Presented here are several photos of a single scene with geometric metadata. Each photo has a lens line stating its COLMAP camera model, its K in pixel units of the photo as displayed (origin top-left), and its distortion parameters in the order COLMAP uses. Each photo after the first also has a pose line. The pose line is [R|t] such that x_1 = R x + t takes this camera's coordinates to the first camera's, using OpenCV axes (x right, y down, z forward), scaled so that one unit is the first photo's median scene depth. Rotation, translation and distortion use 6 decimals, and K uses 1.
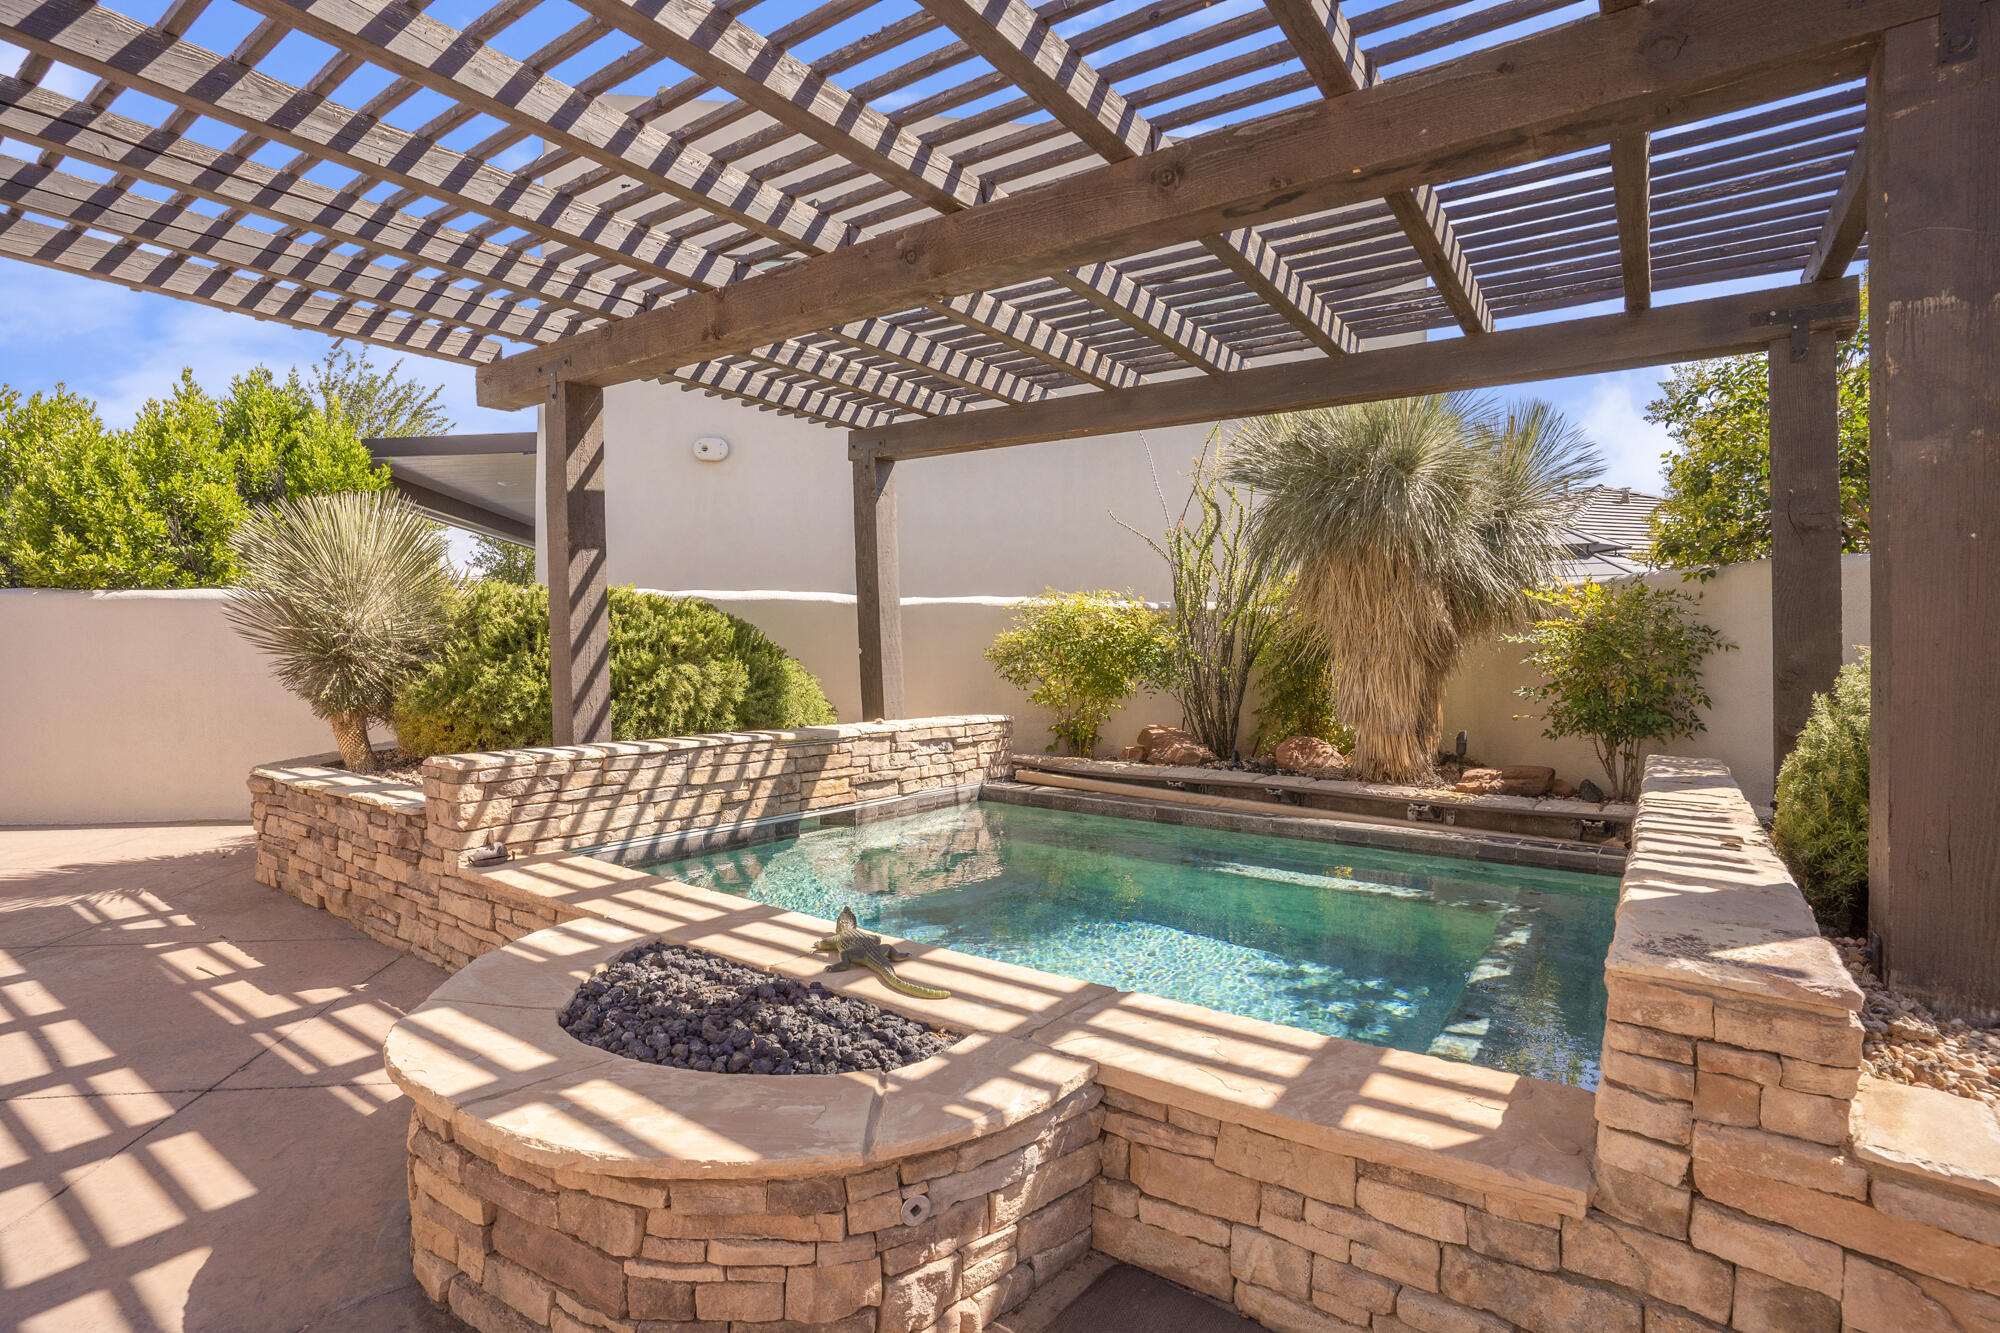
lens RADIAL K [[986.8, 0, 989.5], [0, 986.8, 667.4], [0, 0, 1]] dist [-0.035484, 0.009128]
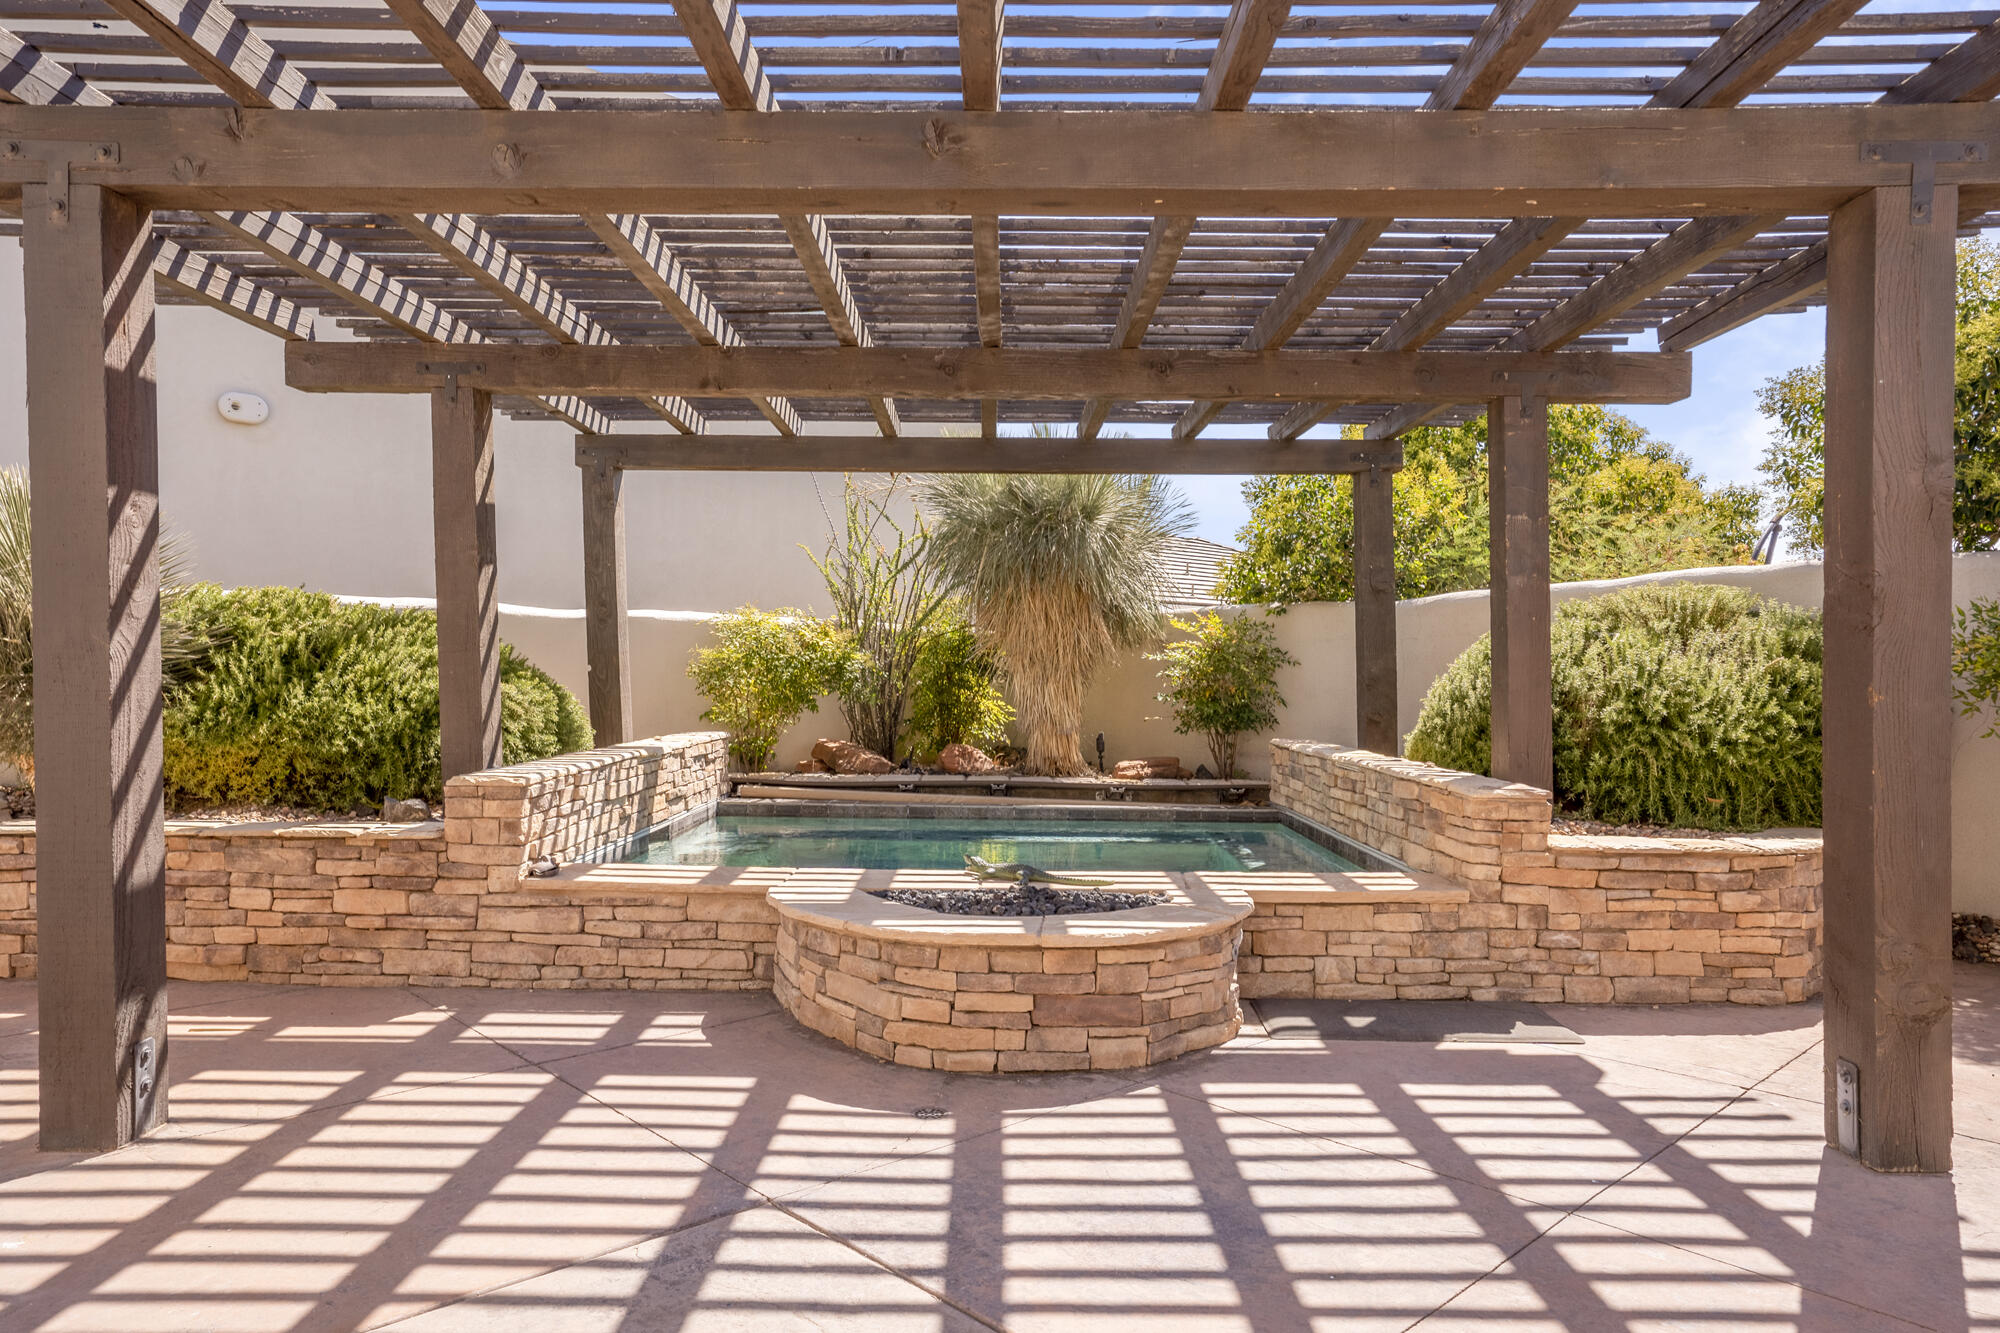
lens RADIAL K [[1292.3, 0, 1001.9], [0, 1292.3, 664.5], [0, 0, 1]] dist [-0.034117, 0.000225]
pose [[0.816656, -0.002175, 0.577121, -0.656428], [0.011372, 0.999859, -0.012323, -0.000332], [-0.577013, 0.016627, 0.816566, -0.289450]]
